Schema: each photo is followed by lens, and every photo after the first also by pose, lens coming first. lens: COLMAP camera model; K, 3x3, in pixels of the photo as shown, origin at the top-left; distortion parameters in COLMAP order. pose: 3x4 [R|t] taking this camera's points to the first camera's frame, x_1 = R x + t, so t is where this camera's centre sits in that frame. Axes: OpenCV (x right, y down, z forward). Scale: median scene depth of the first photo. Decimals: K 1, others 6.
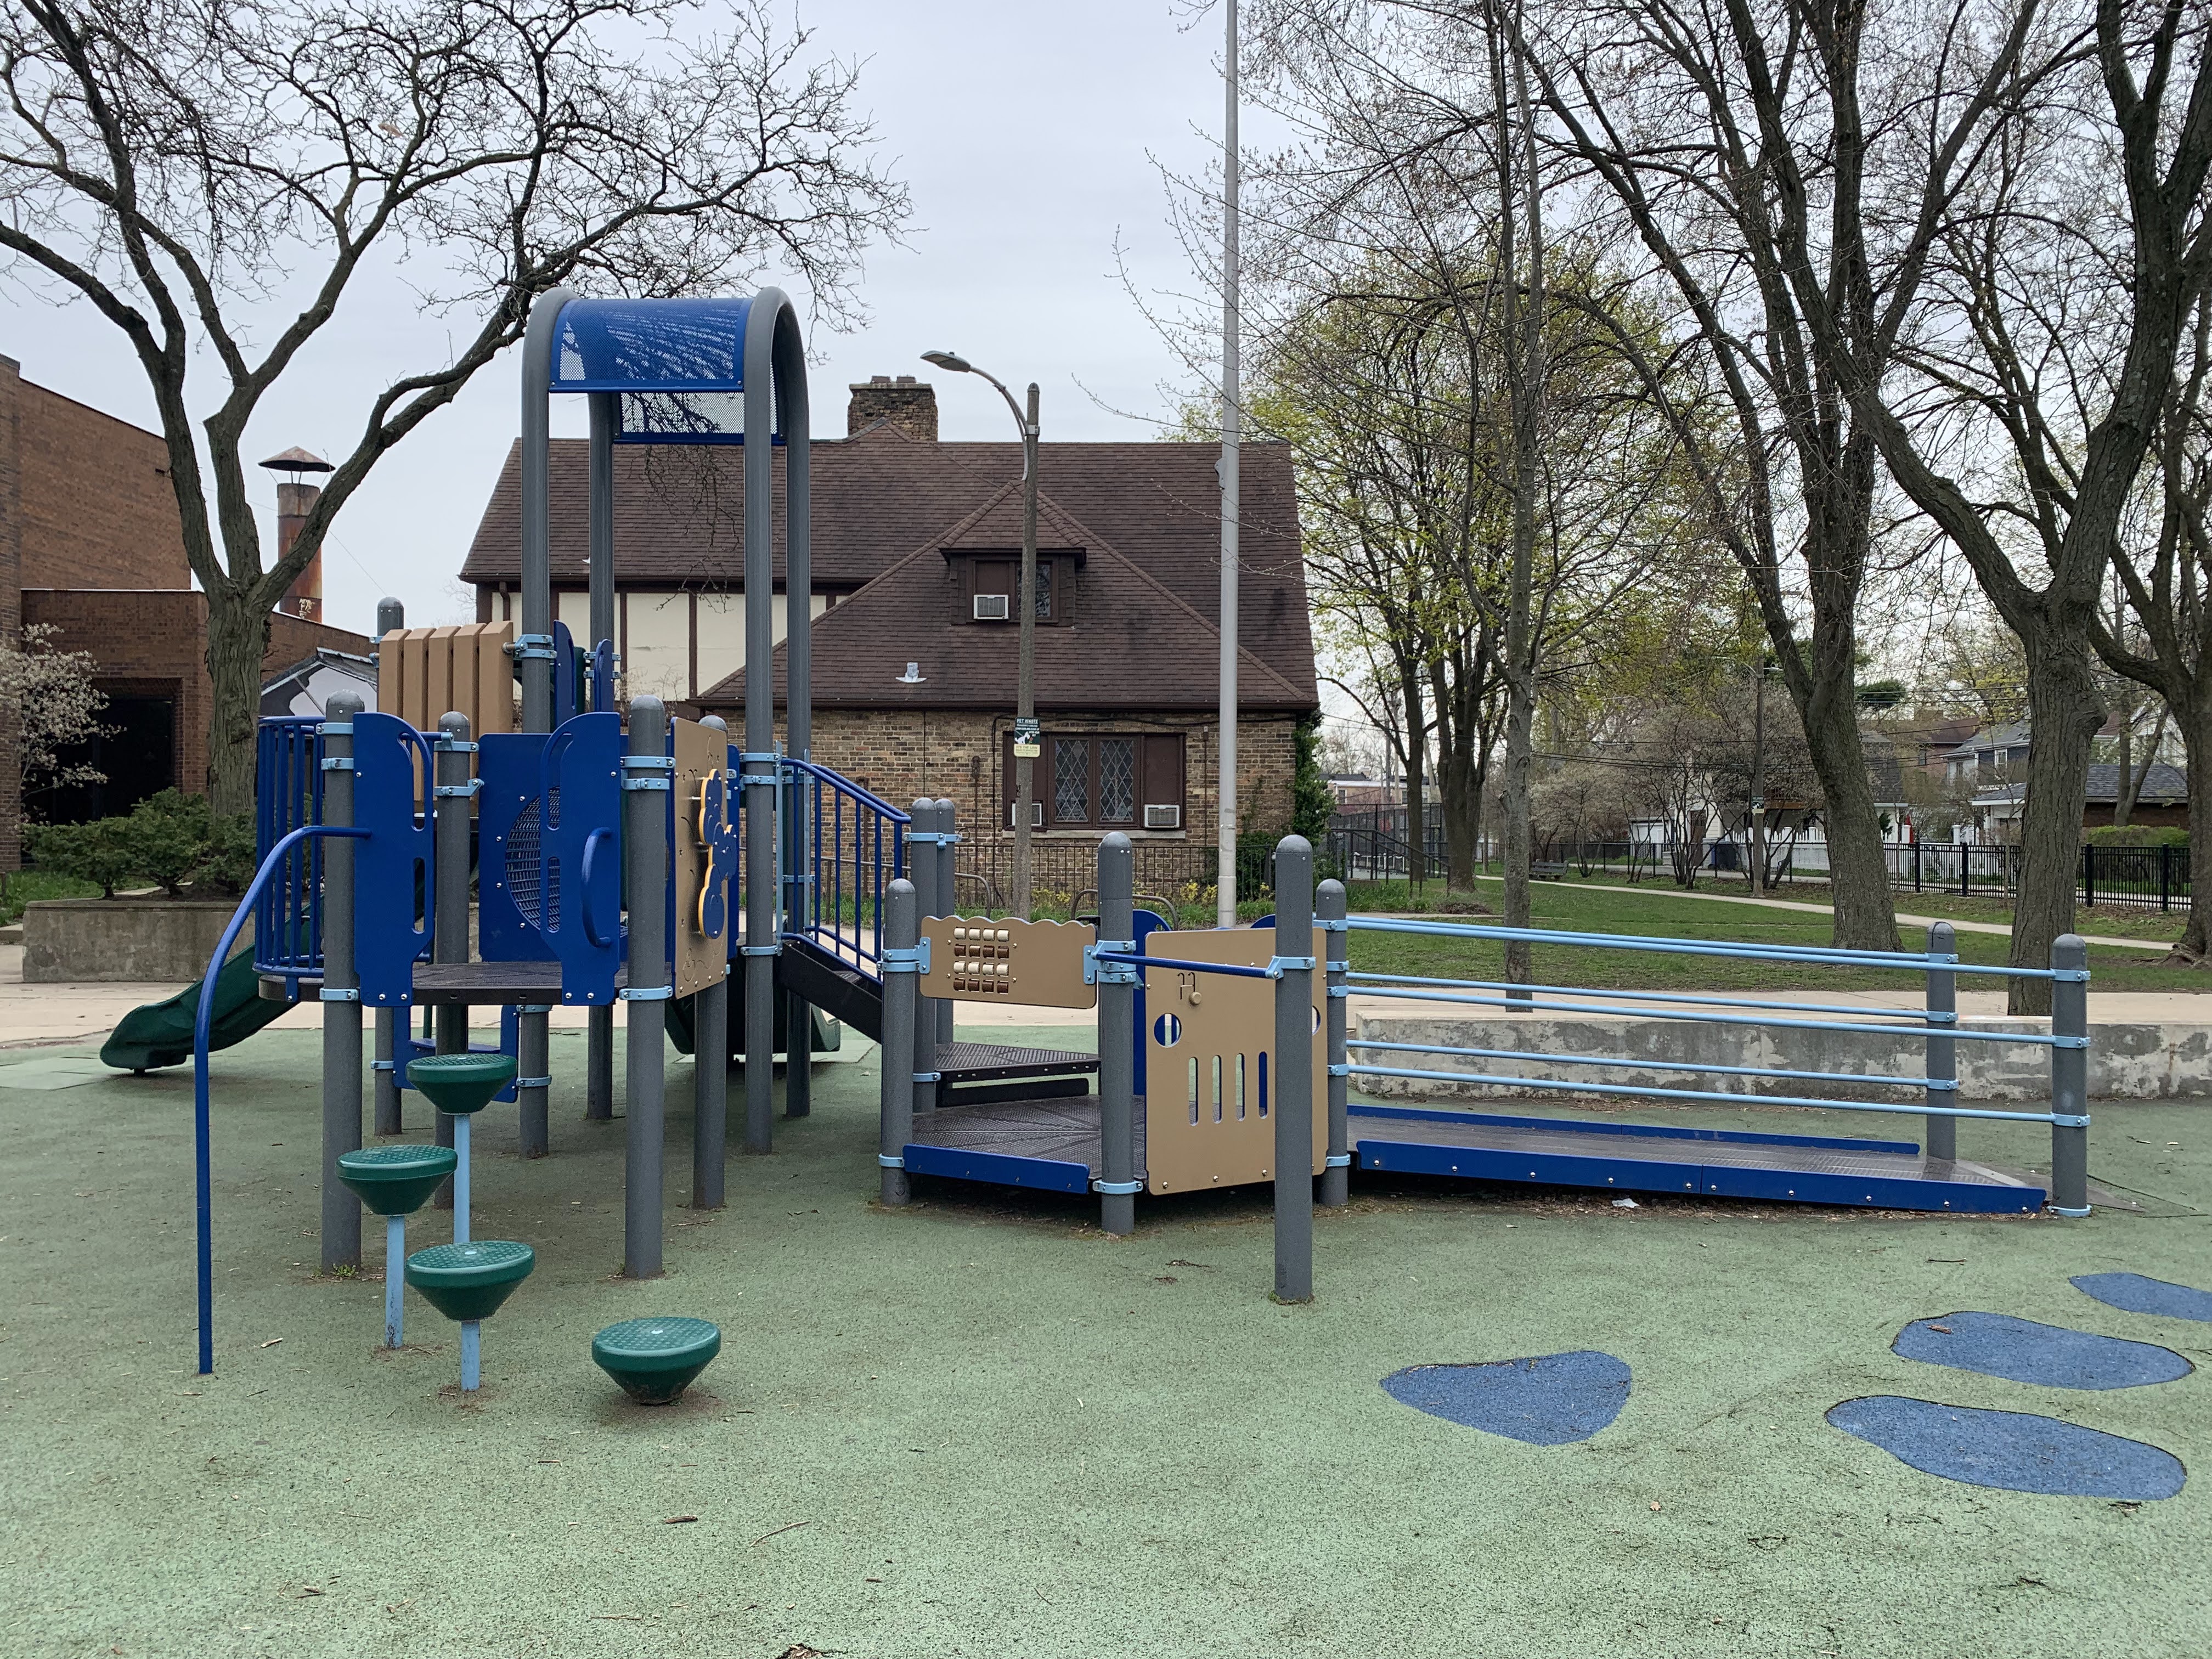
lens RADIAL K [[1703.8, 0, 1105.2], [0, 1703.8, 835.1], [0, 0, 1]] dist [0.032642, -0.026934]
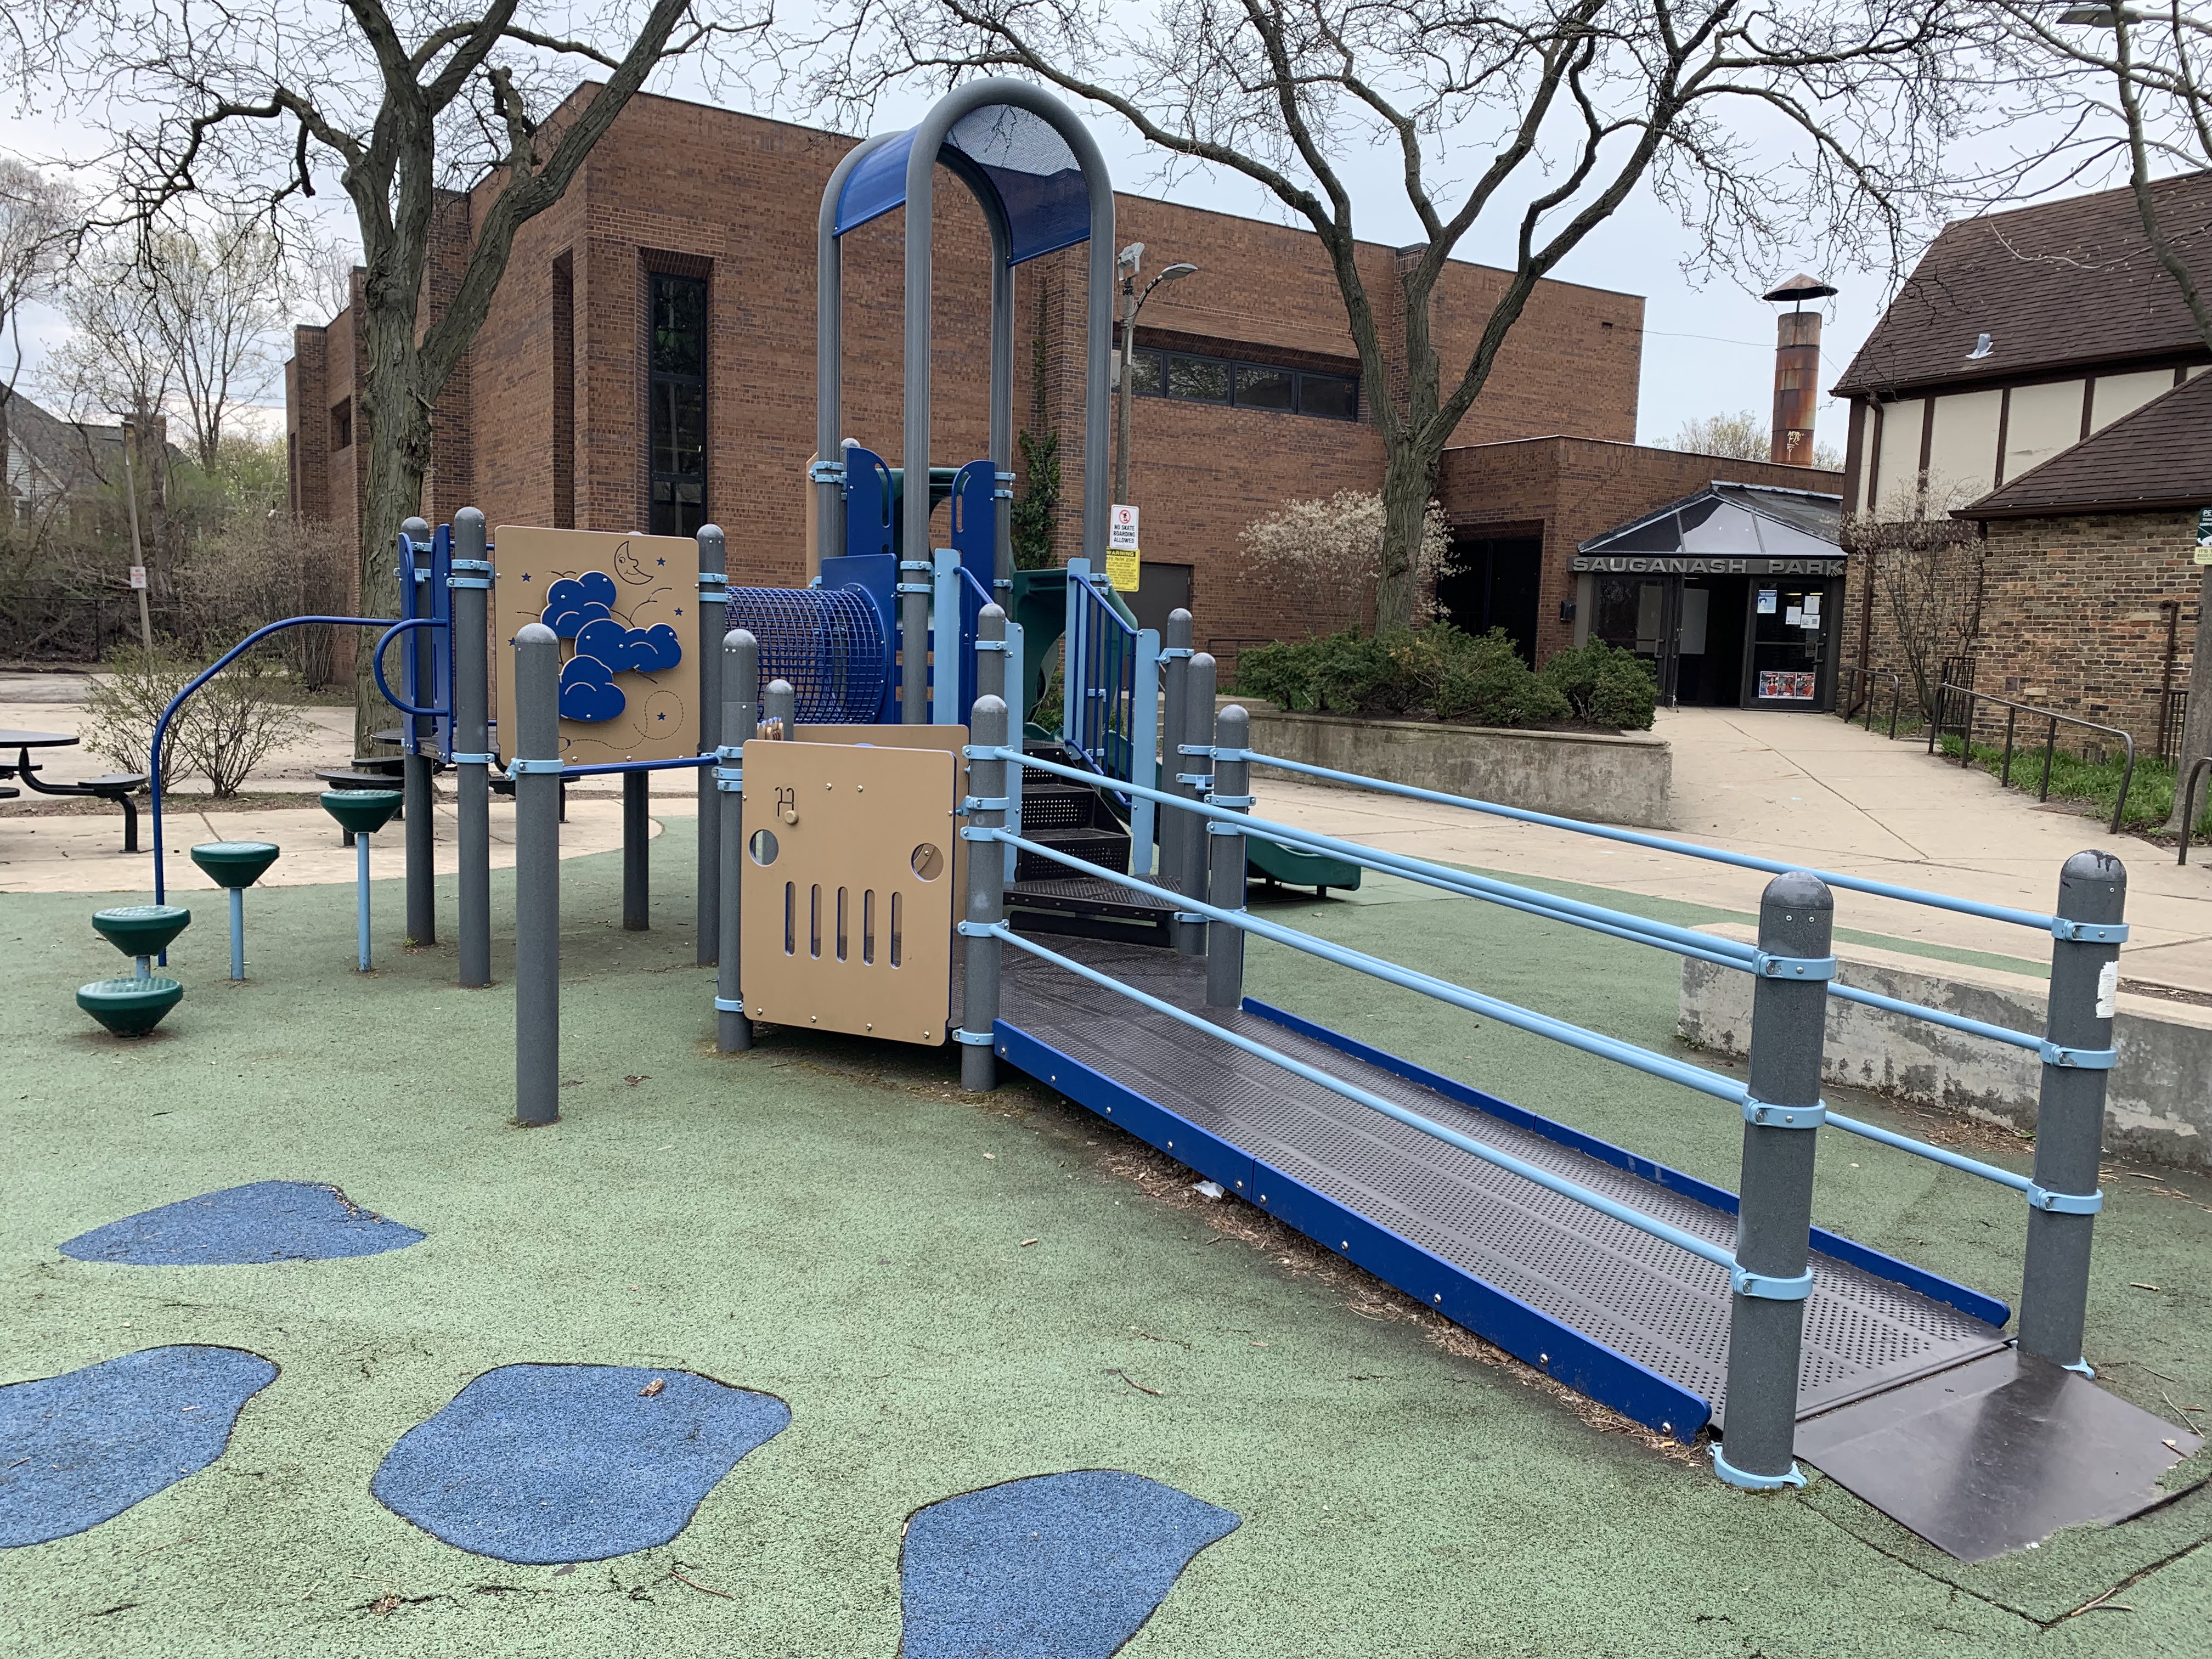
lens RADIAL K [[1703.8, 0, 1106.4], [0, 1703.8, 853.0], [0, 0, 1]] dist [0.032642, -0.026934]
pose [[0.528249, 0.110623, -0.841853, 0.351492], [-0.026626, 0.993147, 0.113796, 0.003309], [0.848672, -0.037697, 0.527574, 0.260493]]
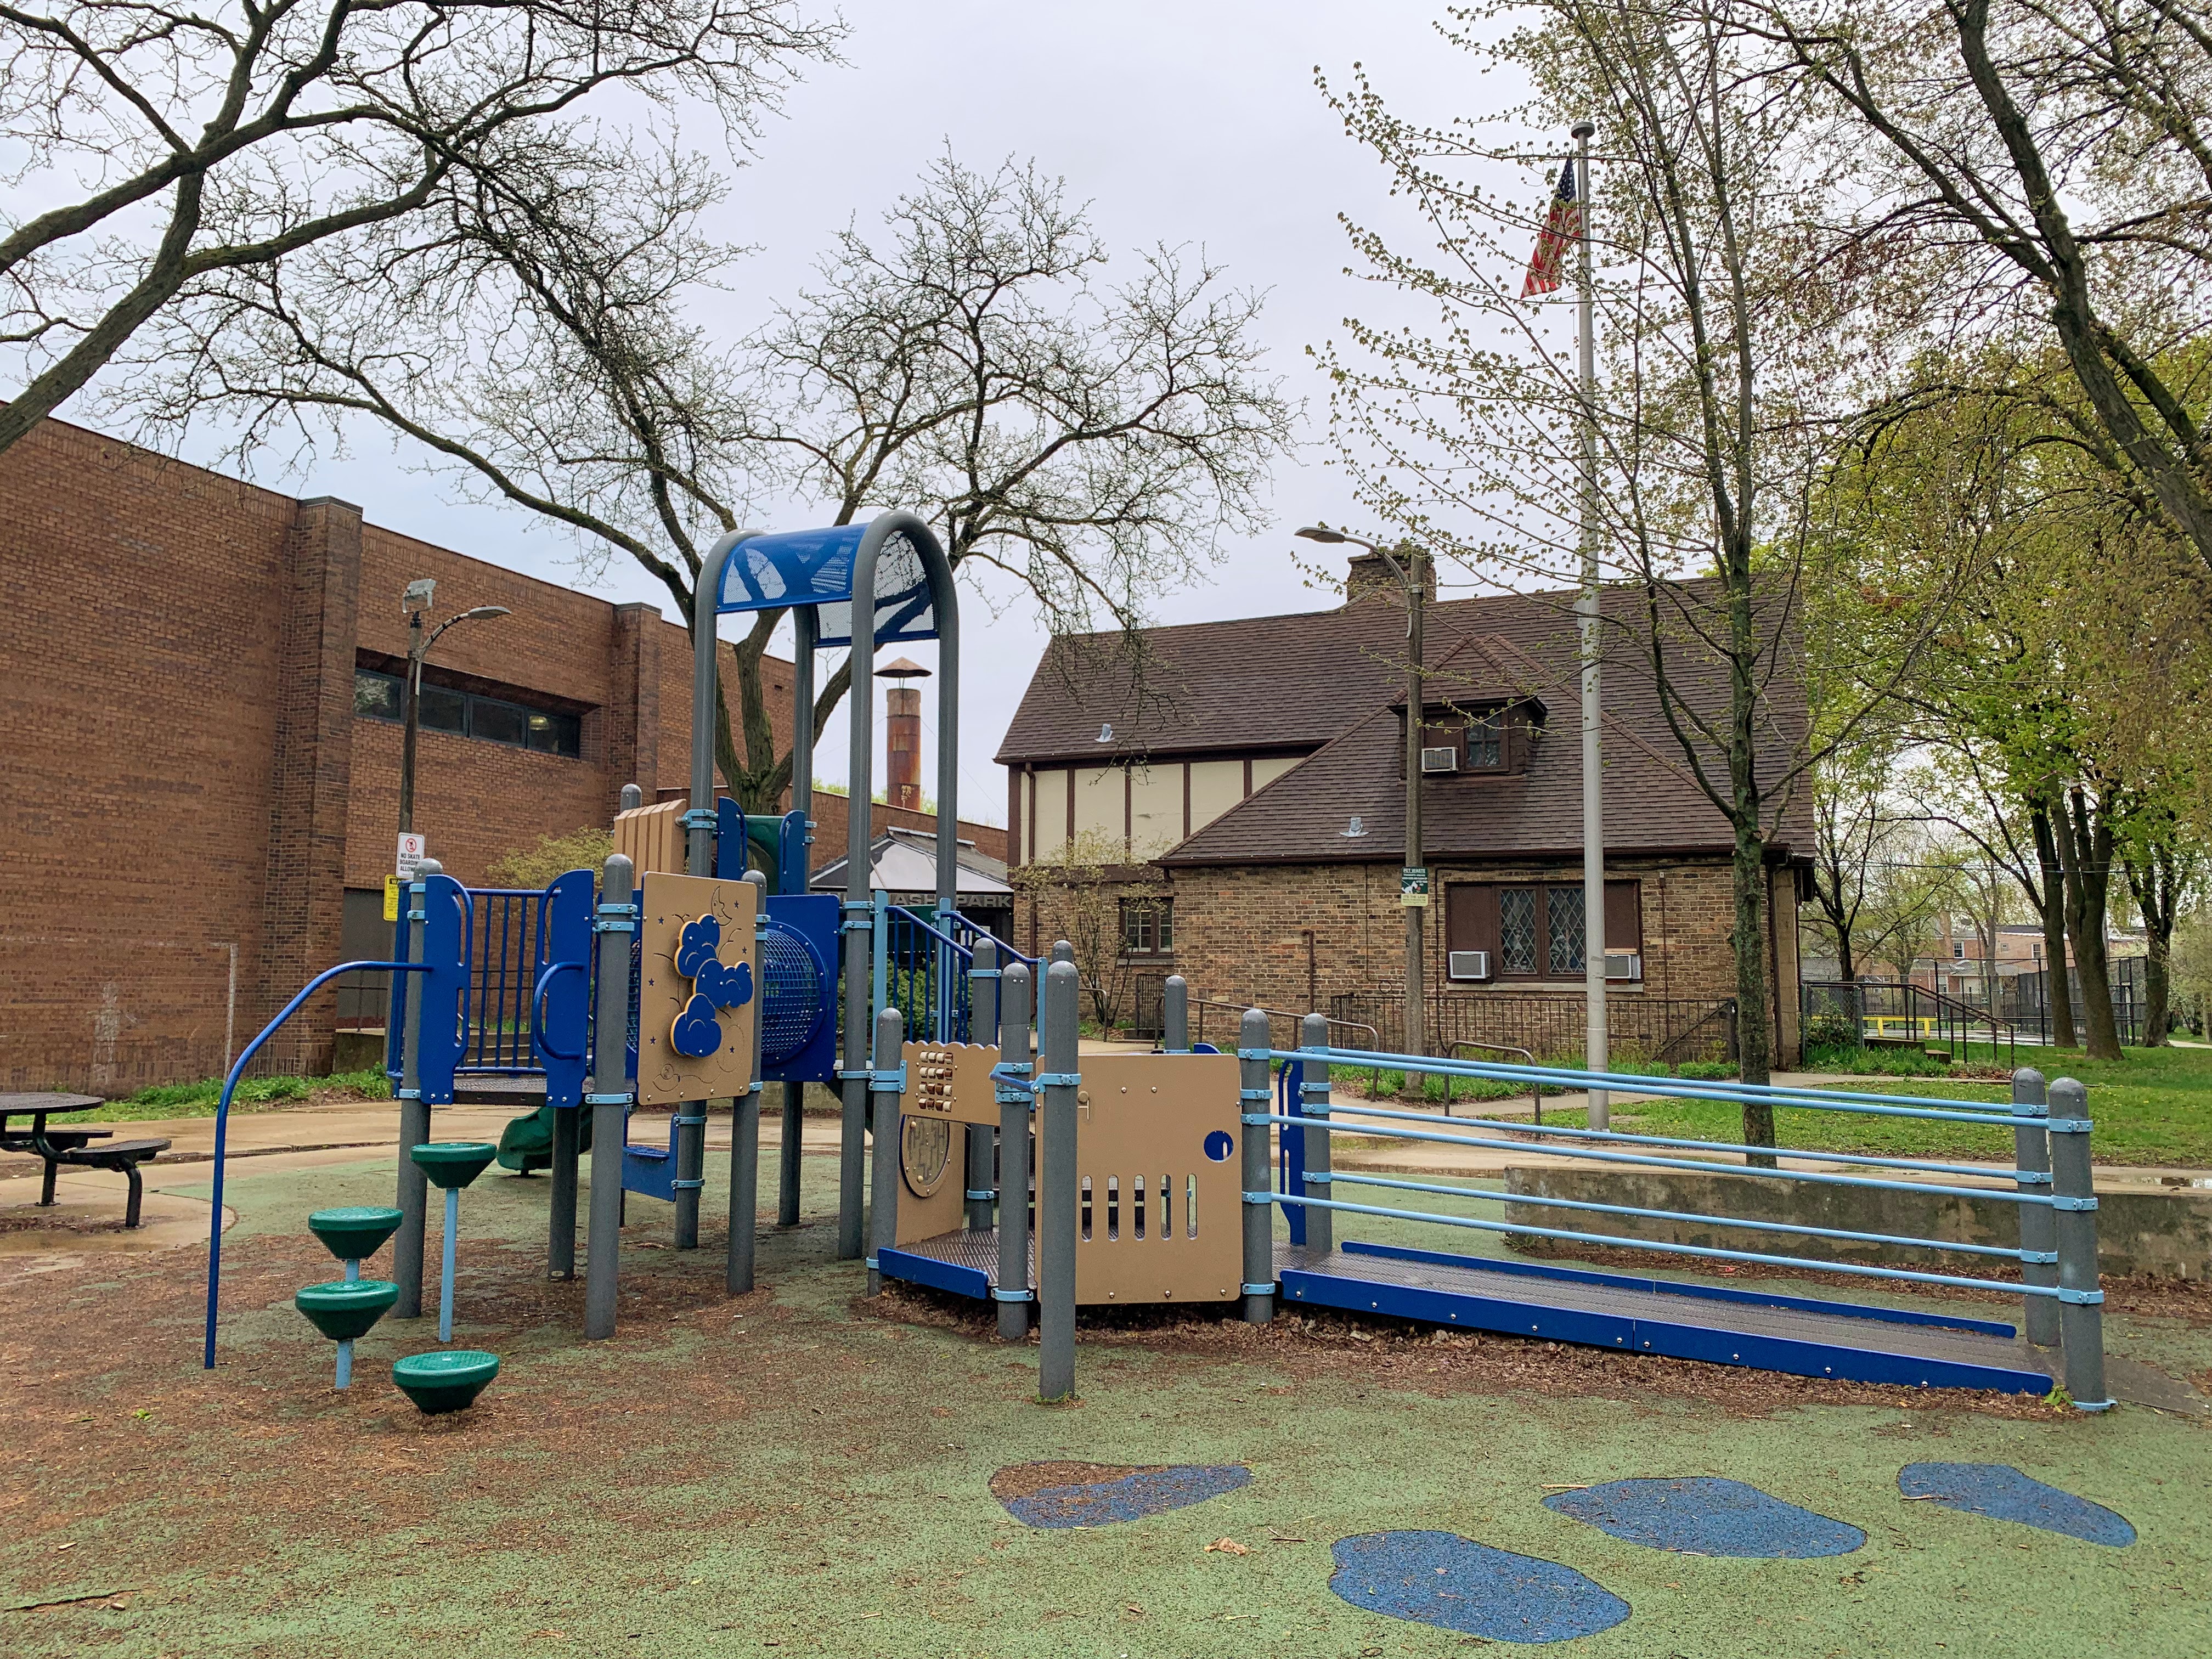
lens RADIAL K [[1703.8, 0, 1105.2], [0, 1703.8, 777.0], [0, 0, 1]] dist [0.032642, -0.026934]
pose [[0.922384, -0.049318, -0.383113, 0.190535], [-0.000028, 0.991807, -0.127744, 0.007444], [0.386274, 0.117839, 0.914826, -0.001961]]
